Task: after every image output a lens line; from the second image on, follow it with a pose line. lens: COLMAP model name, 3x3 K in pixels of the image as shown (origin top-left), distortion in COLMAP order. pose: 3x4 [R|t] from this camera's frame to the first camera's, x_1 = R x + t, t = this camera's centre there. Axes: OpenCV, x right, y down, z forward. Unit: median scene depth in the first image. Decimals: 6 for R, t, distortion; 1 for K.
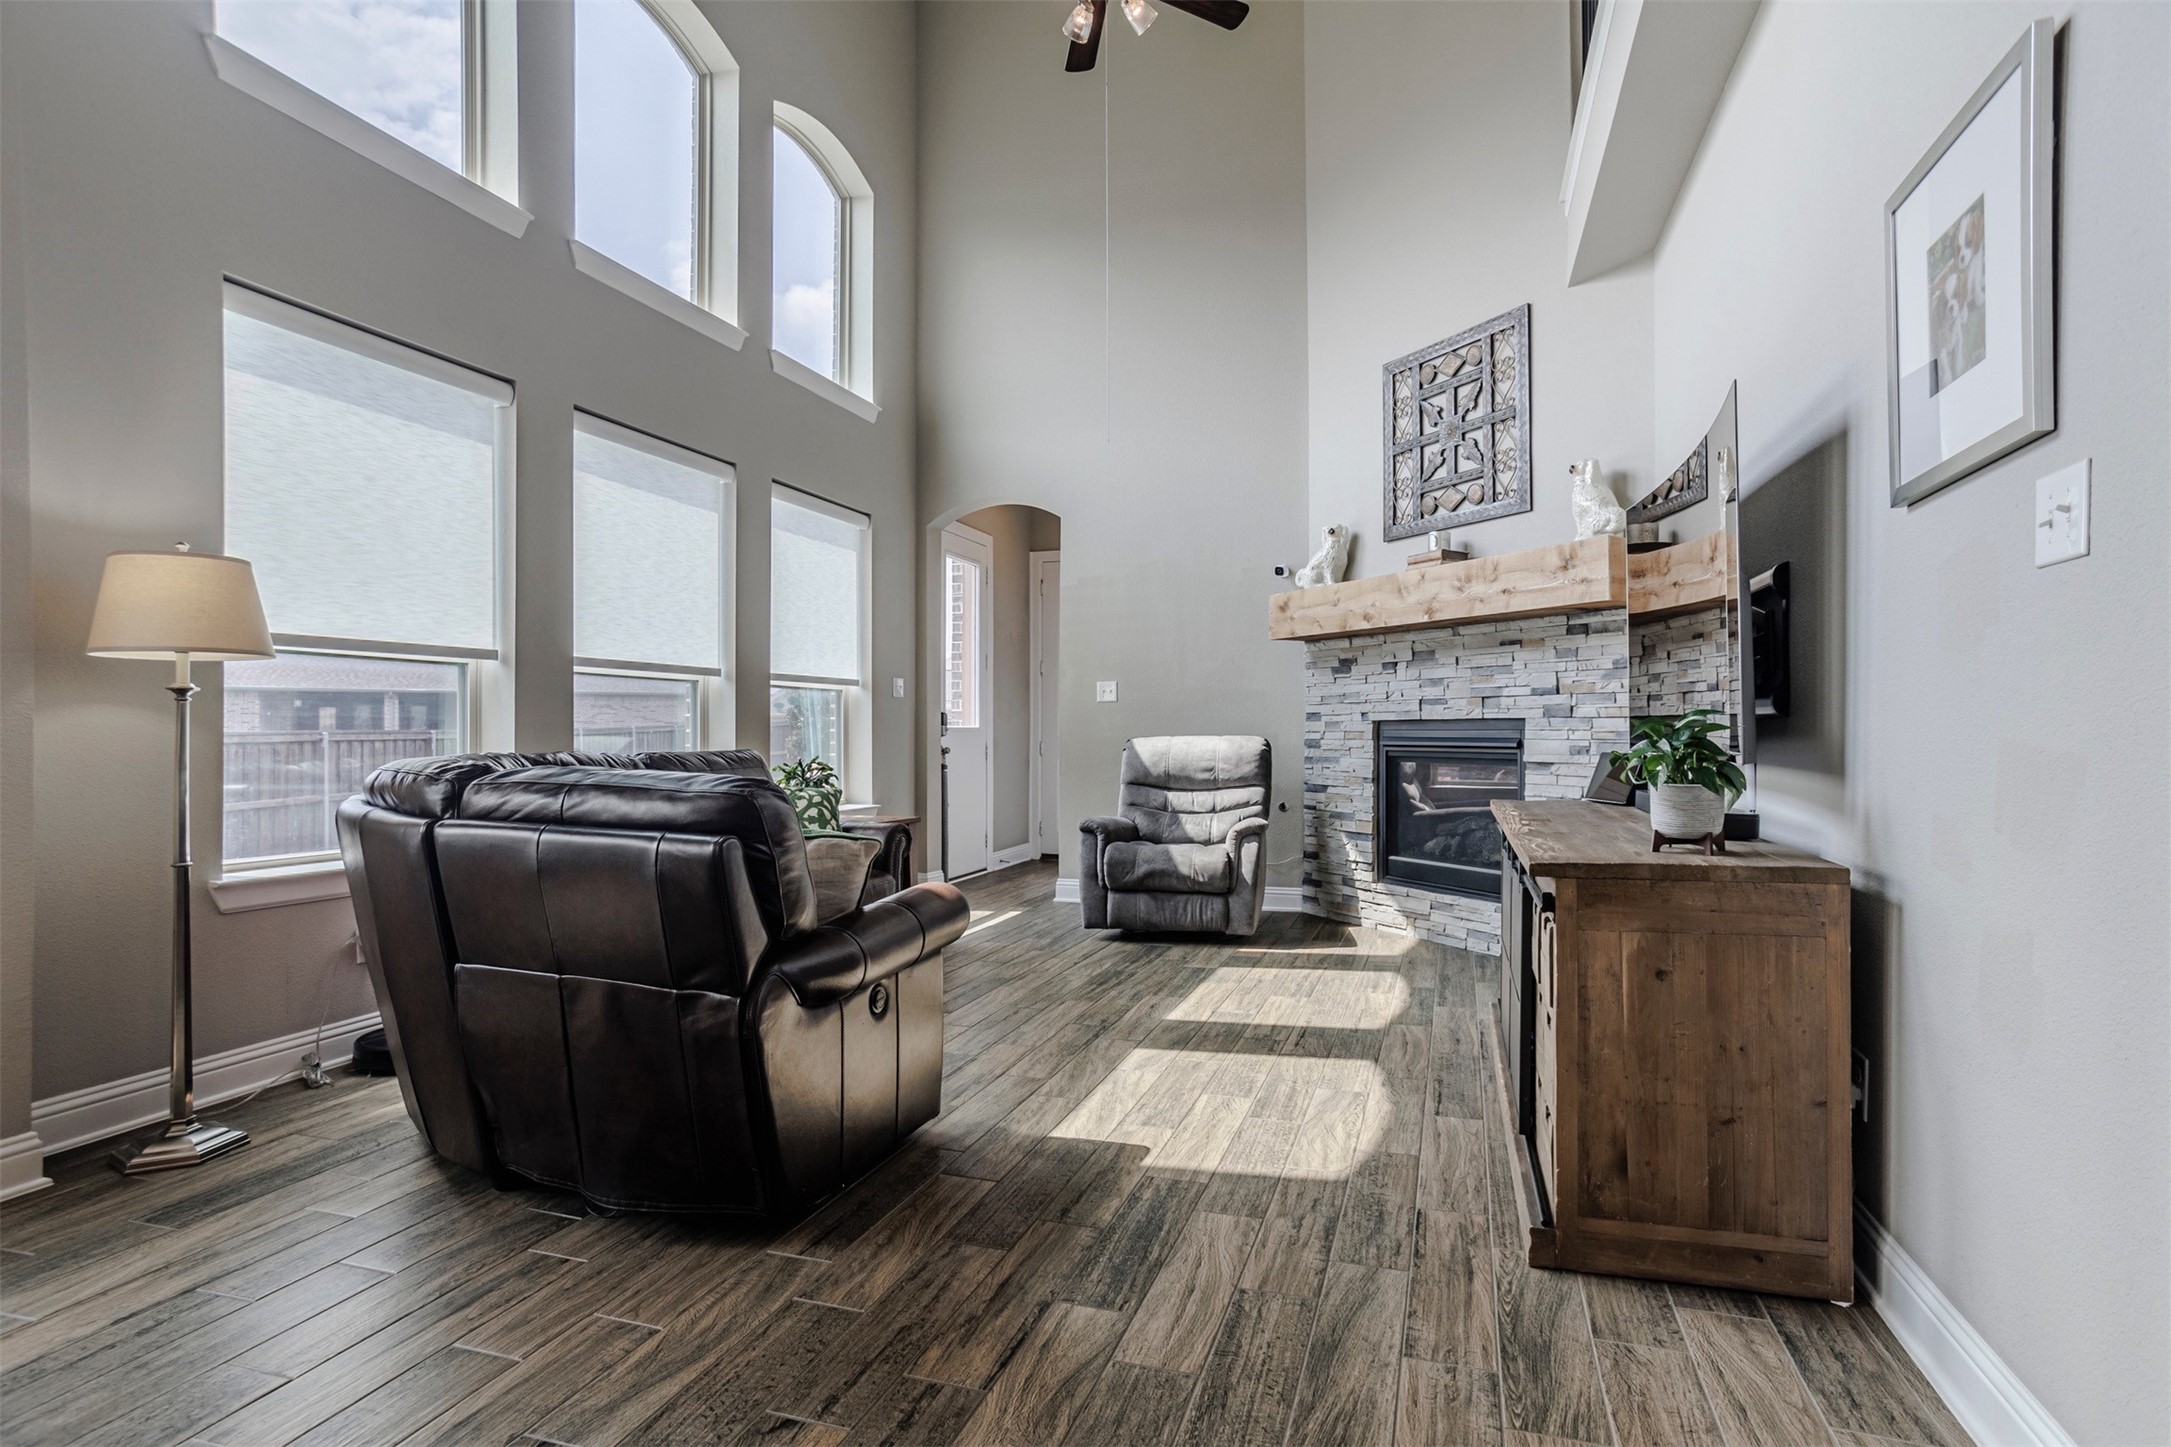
lens RADIAL K [[1067.9, 0, 1086.7], [0, 1067.9, 722.1], [0, 0, 1]] dist [-0.030913, 0.009392]
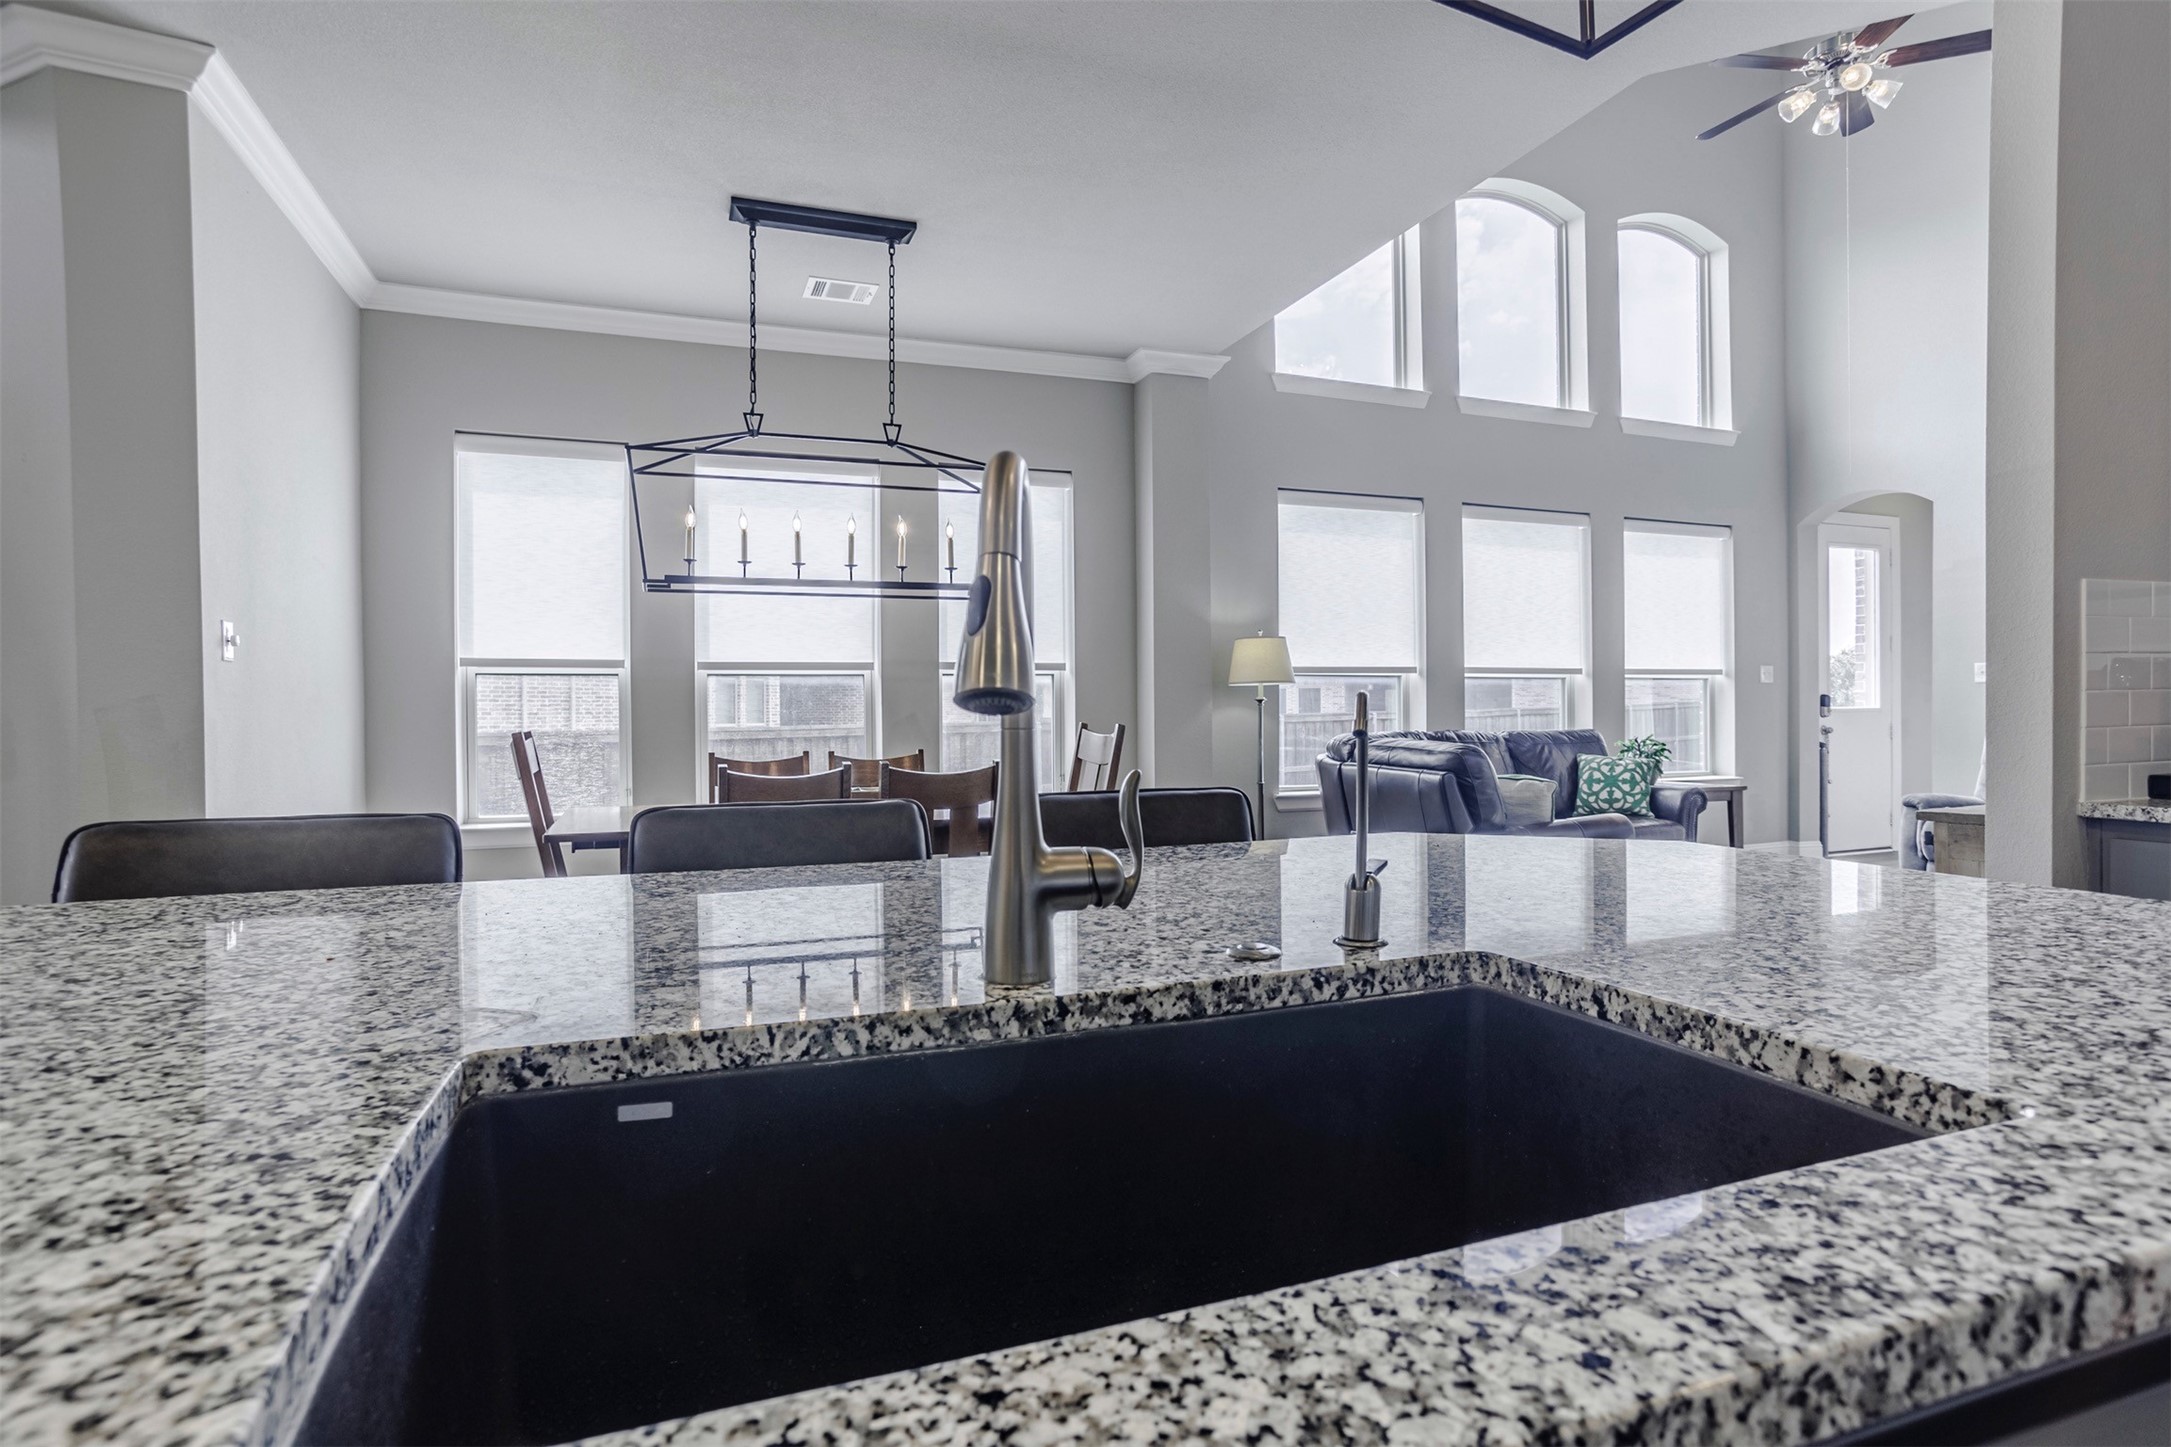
lens RADIAL K [[1067.9, 0, 1144.8], [0, 1067.9, 705.6], [0, 0, 1]] dist [-0.030913, 0.009392]
pose [[0.652380, -0.010029, -0.757826, 0.318997], [0.014889, 0.999889, -0.000415, -0.011404], [0.757746, -0.011012, 0.652457, -0.299413]]
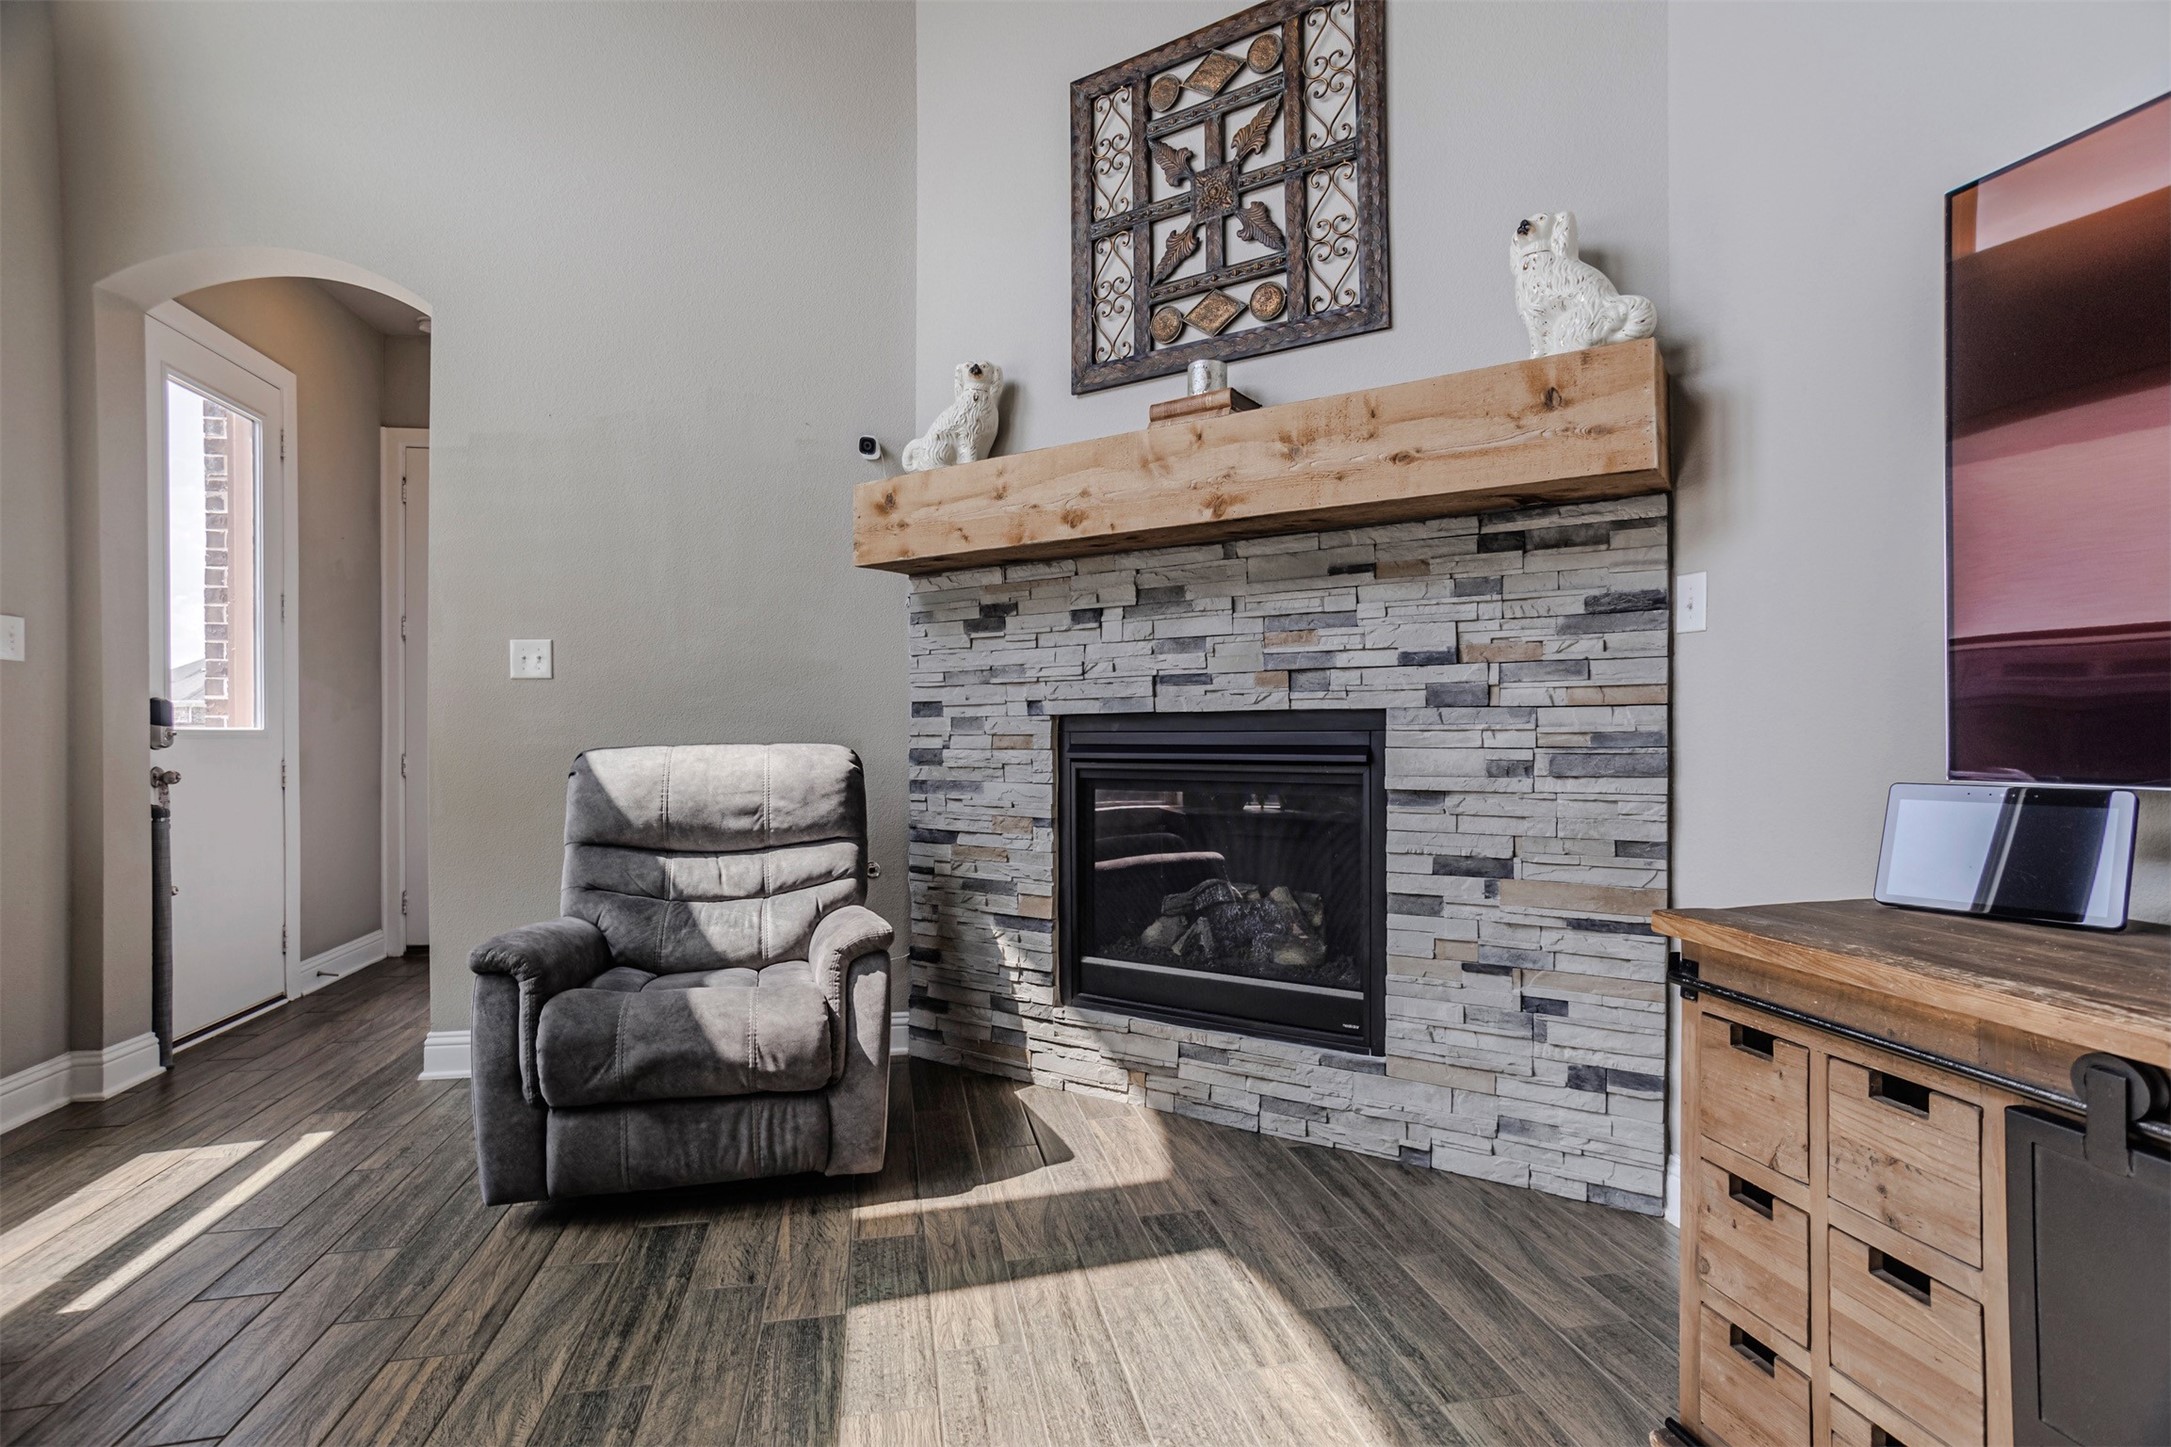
lens RADIAL K [[1067.9, 0, 1050.1], [0, 1067.9, 761.7], [0, 0, 1]] dist [-0.030913, 0.009392]
pose [[0.885826, -0.020846, 0.463548, 0.006178], [0.003374, 0.999253, 0.038491, 0.001948], [-0.464005, -0.032532, 0.885235, 0.546282]]
